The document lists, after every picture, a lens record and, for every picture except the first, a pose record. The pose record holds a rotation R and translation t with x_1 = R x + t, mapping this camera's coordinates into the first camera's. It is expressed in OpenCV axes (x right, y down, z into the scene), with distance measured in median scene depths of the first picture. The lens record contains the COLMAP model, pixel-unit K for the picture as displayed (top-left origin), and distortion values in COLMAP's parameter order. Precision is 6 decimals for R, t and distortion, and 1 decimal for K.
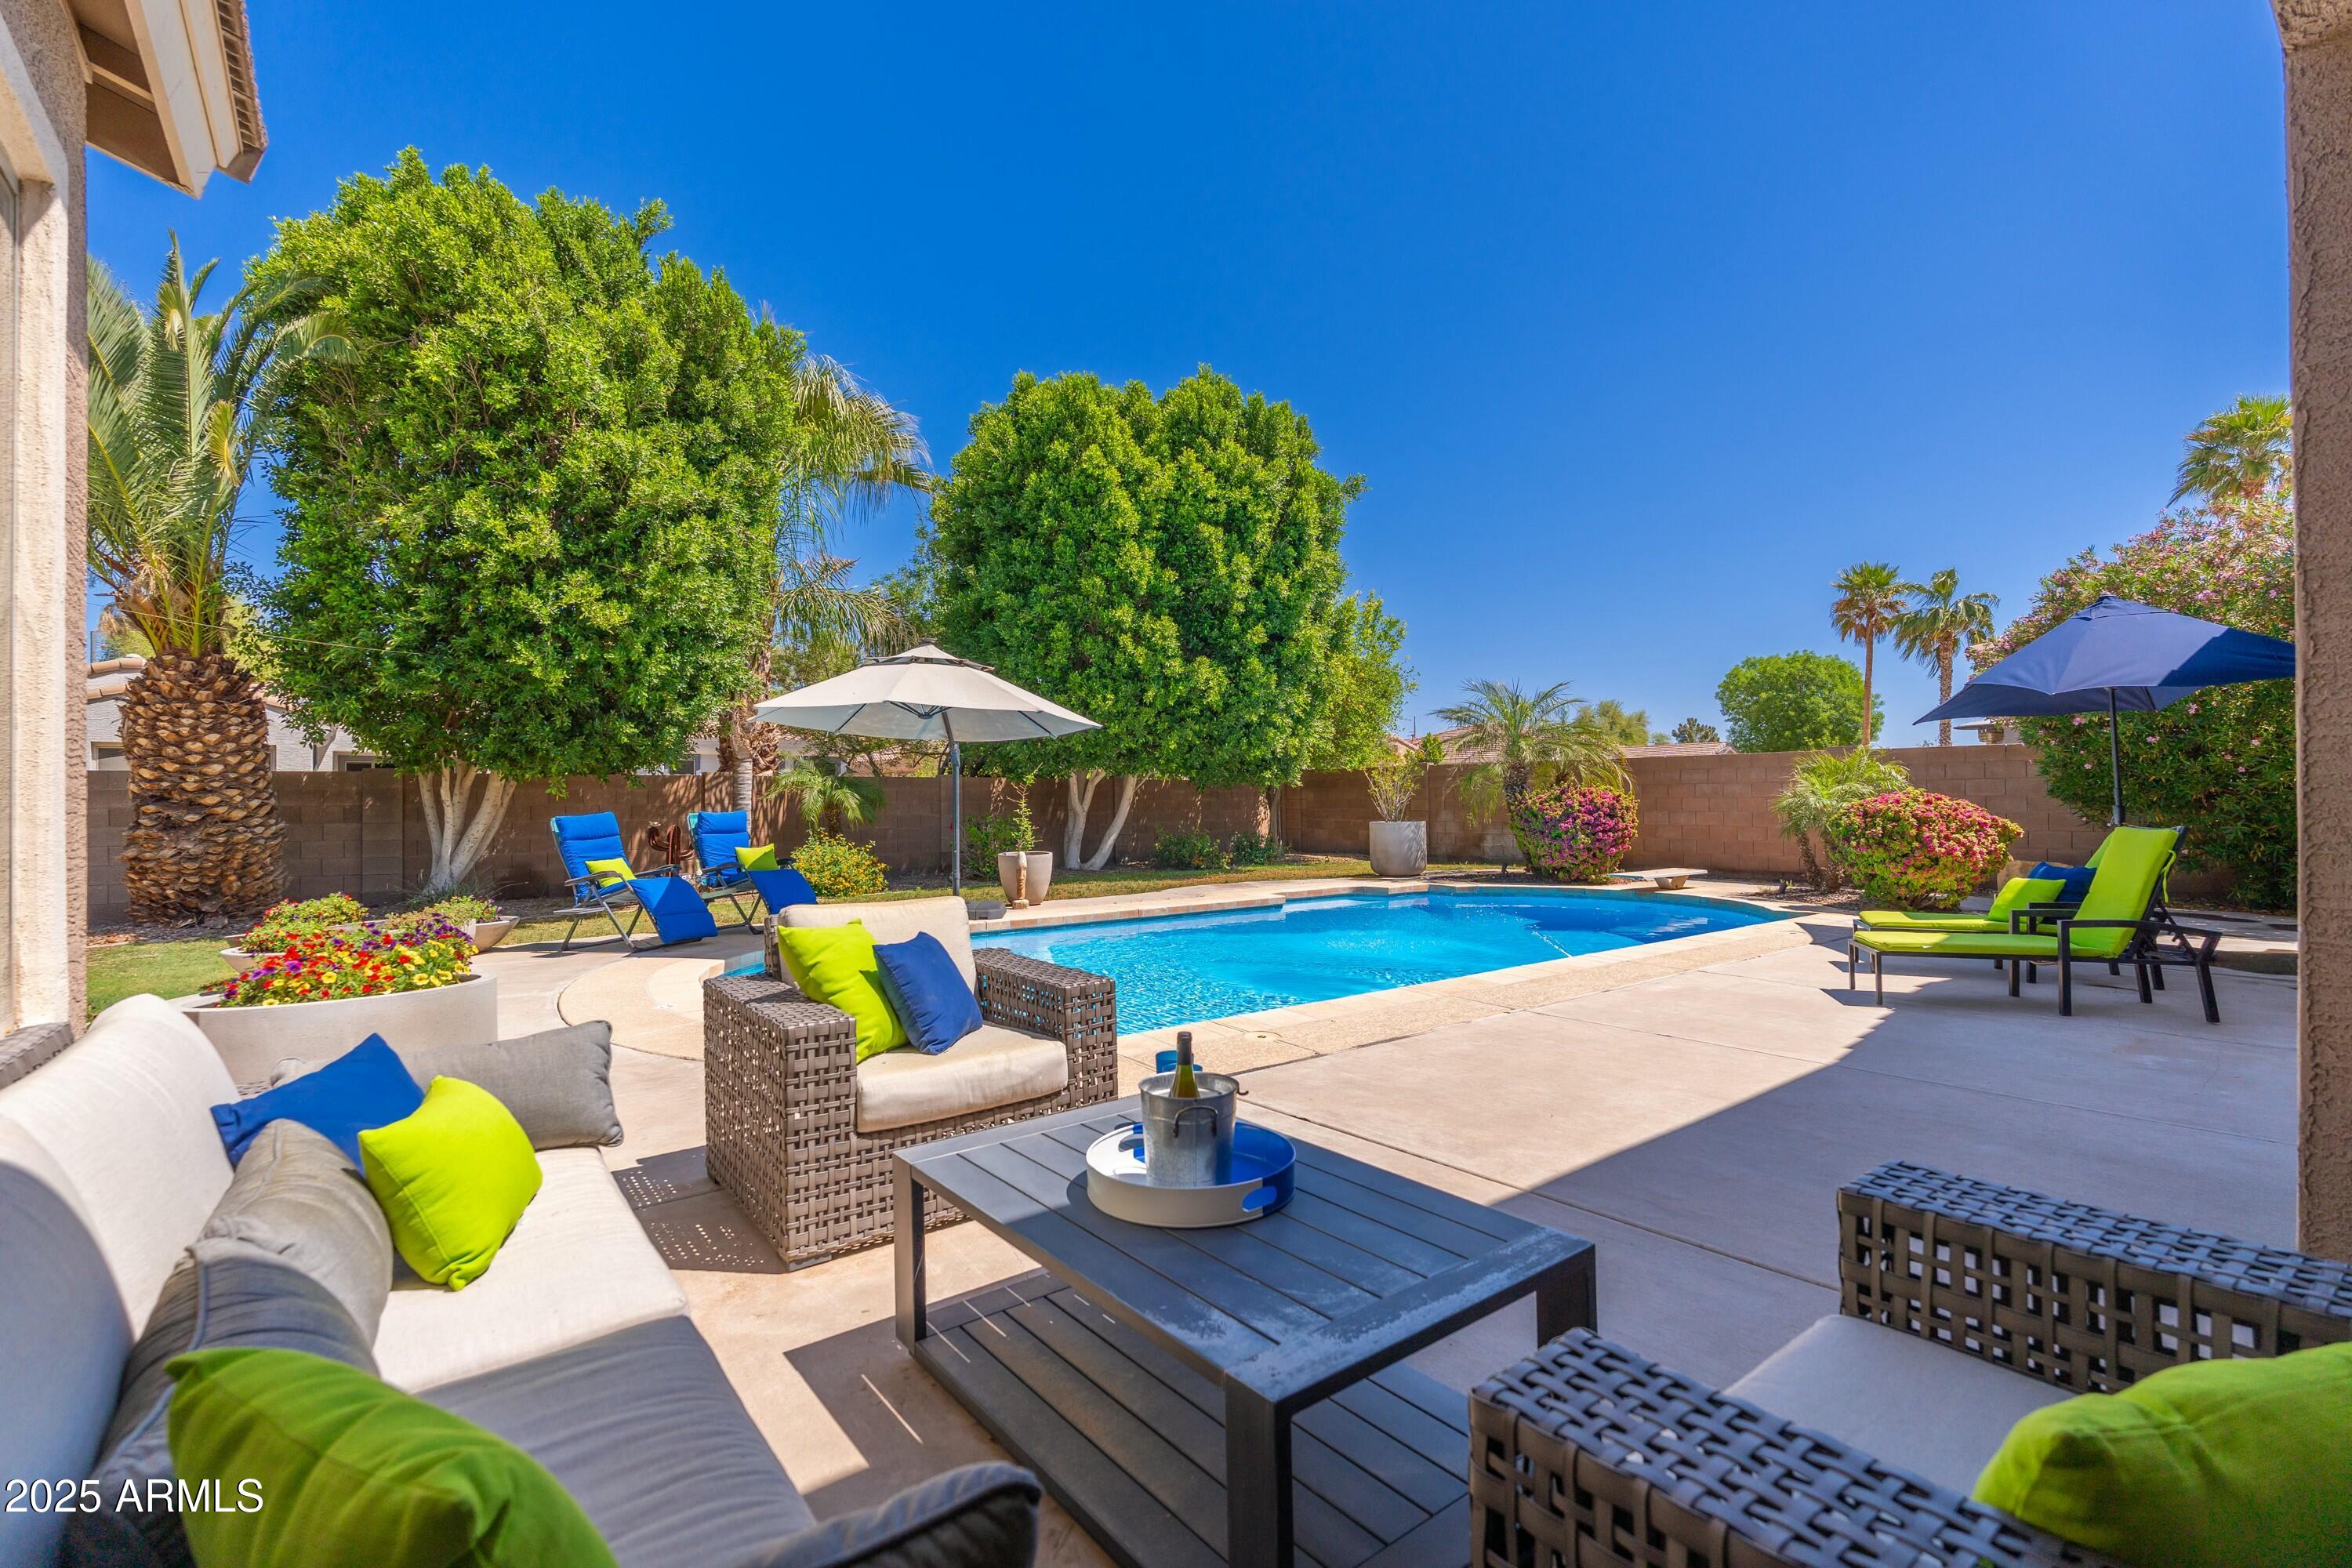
lens RADIAL K [[1030.5, 0, 1167.0], [0, 1030.5, 797.3], [0, 0, 1]] dist [-0.000361, 0.001146]
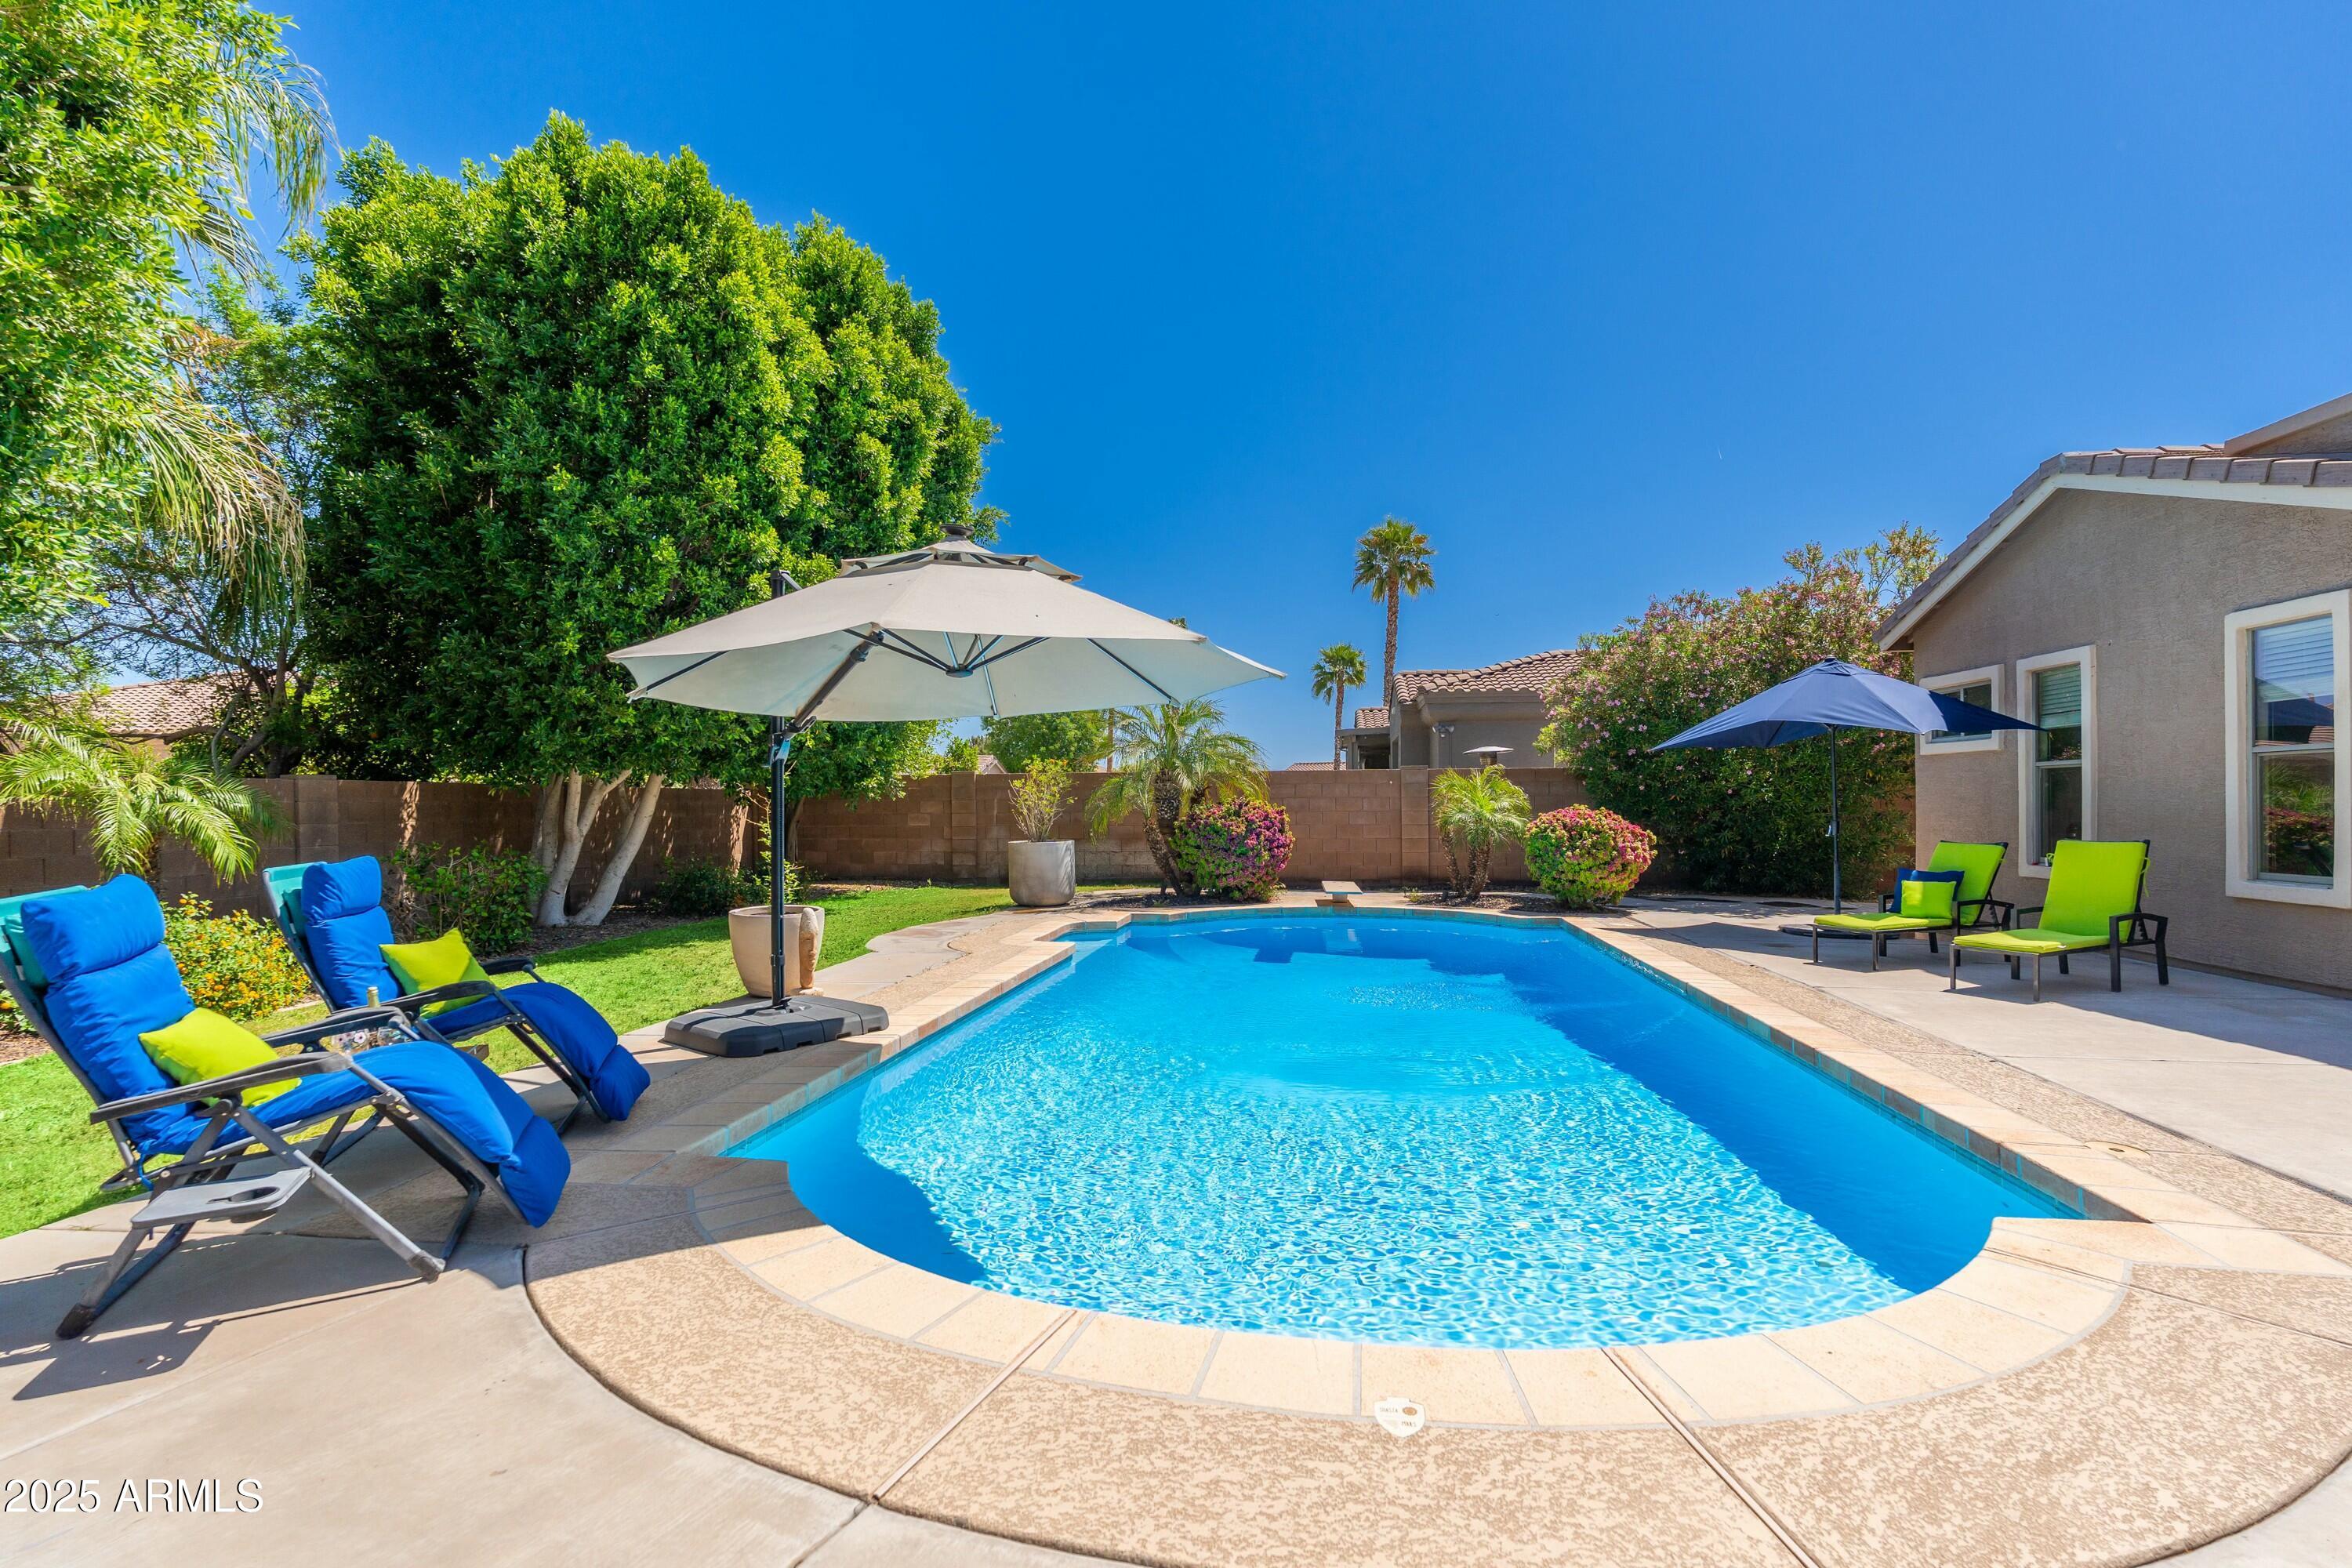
lens RADIAL K [[1093.6, 0, 1173.8], [0, 1093.6, 806.6], [0, 0, 1]] dist [-0.000389, -0.000639]
pose [[0.715517, 0.000706, 0.698595, -0.360617], [0.000219, 0.999999, -0.001235, -0.004500], [-0.698595, 0.001036, 0.715516, 0.319357]]
